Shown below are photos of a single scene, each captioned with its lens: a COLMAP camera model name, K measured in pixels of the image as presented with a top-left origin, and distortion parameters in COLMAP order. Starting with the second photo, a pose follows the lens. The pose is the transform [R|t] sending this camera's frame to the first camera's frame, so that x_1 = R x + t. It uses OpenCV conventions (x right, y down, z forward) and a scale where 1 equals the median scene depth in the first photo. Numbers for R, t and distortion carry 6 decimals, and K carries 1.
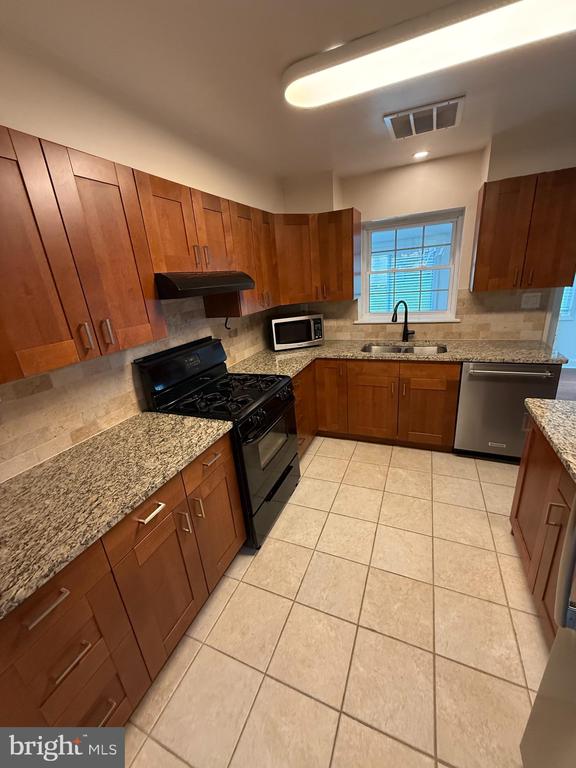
lens RADIAL K [[304.9, 0, 289.1], [0, 304.9, 380.3], [0, 0, 1]] dist [-0.003344, 0.000274]
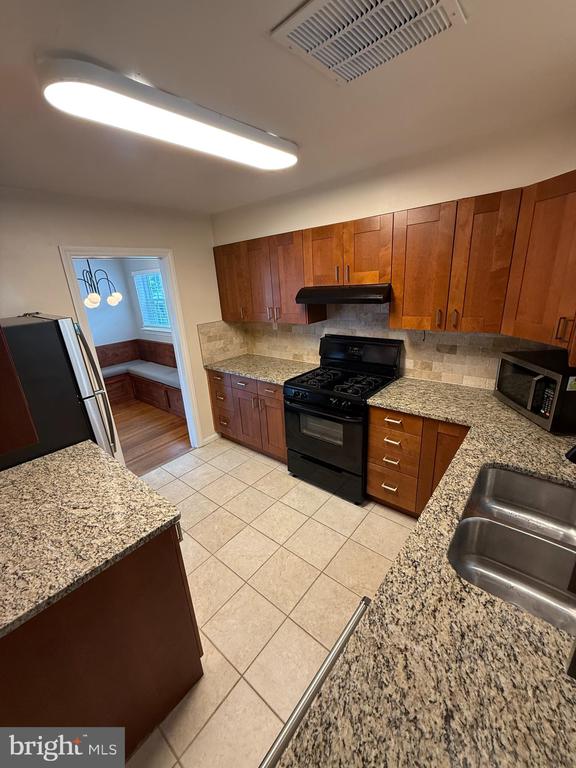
lens RADIAL K [[304.9, 0, 285.9], [0, 304.9, 384.1], [0, 0, 1]] dist [-0.003344, 0.000274]
pose [[-0.284627, 0.400321, -0.871051, 1.249646], [-0.229533, 0.853745, 0.467370, -0.627825], [0.930753, 0.332961, -0.151112, 1.274608]]
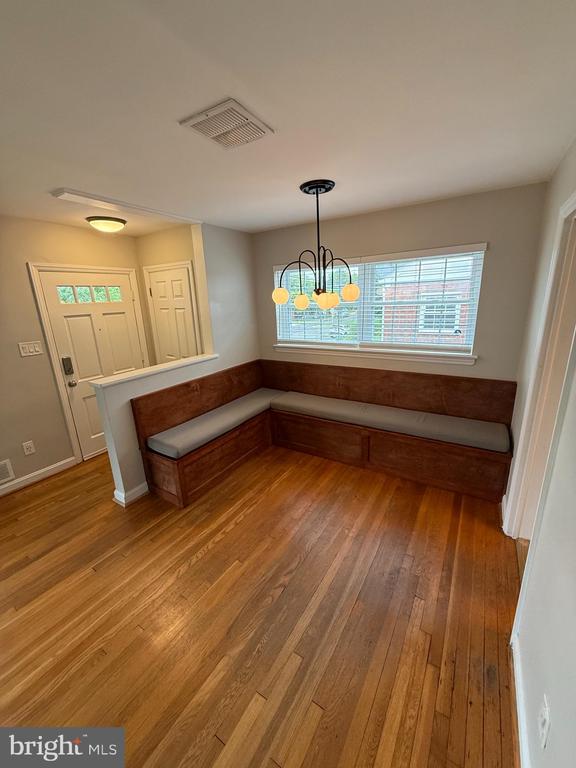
lens RADIAL K [[304.9, 0, 286.6], [0, 304.9, 381.9], [0, 0, 1]] dist [-0.003344, 0.000274]
pose [[-0.147612, 0.343437, -0.927503, 0.858550], [-0.272223, 0.887447, 0.371930, 0.115919], [0.950844, 0.307389, -0.037507, -0.648206]]
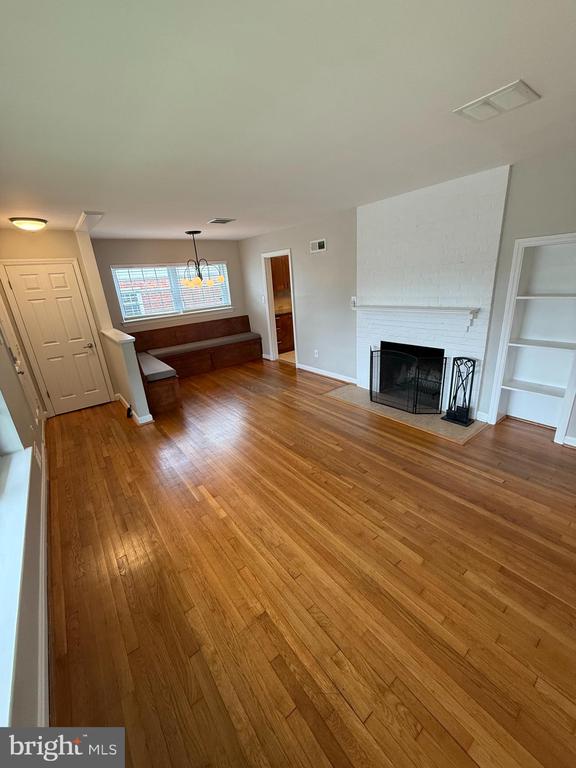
lens RADIAL K [[304.9, 0, 287.4], [0, 304.9, 382.4], [0, 0, 1]] dist [-0.003344, 0.000274]
pose [[0.874722, 0.175900, -0.451576, 1.733099], [-0.154716, 0.984402, 0.083757, 0.880378], [0.459266, -0.003398, 0.888293, -3.079709]]
